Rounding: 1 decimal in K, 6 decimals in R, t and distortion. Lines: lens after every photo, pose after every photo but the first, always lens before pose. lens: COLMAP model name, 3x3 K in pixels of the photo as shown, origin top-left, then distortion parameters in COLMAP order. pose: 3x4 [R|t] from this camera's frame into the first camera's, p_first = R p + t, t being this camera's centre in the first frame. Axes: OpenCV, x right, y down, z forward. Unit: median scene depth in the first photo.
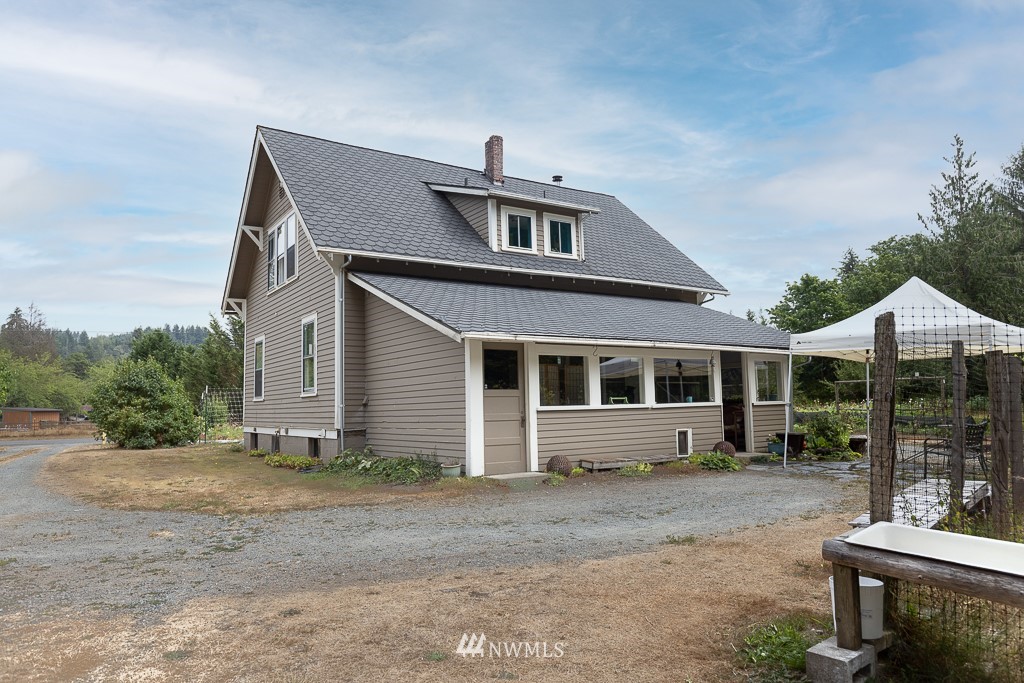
lens RADIAL K [[675.9, 0, 512.0], [0, 675.9, 341.5], [0, 0, 1]] dist [0.004887, 0.000666]
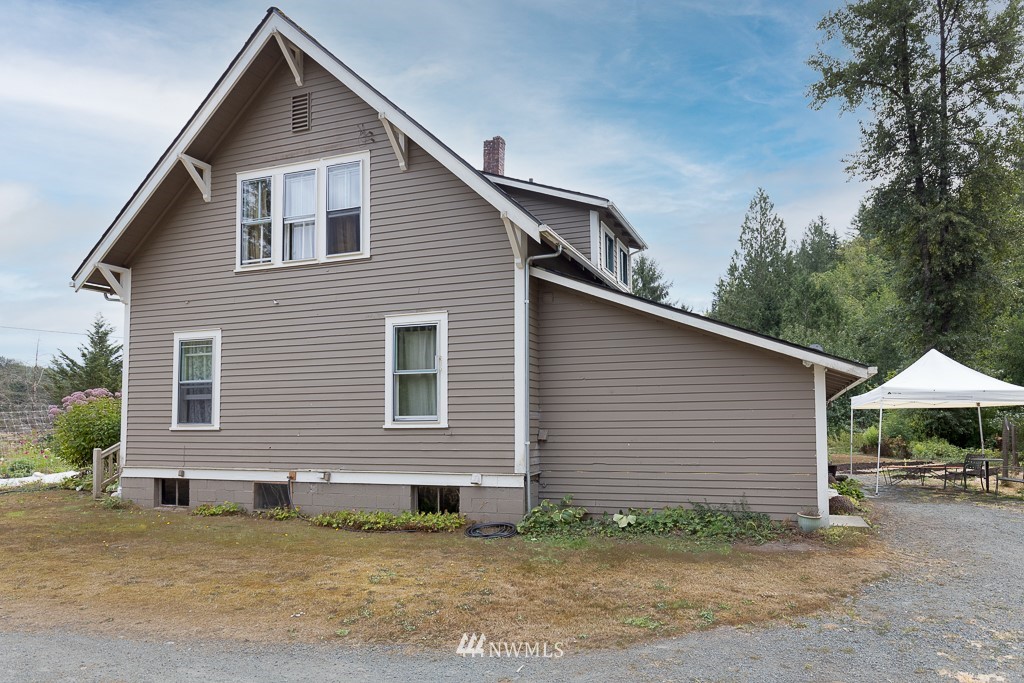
lens RADIAL K [[585.2, 0, 512.3], [0, 585.2, 403.6], [0, 0, 1]] dist [-0.005100, -0.000875]
pose [[0.781825, 0.036807, 0.622411, -0.612971], [-0.070989, 0.997019, 0.030212, 0.029642], [-0.619443, -0.067805, 0.782108, 0.458740]]
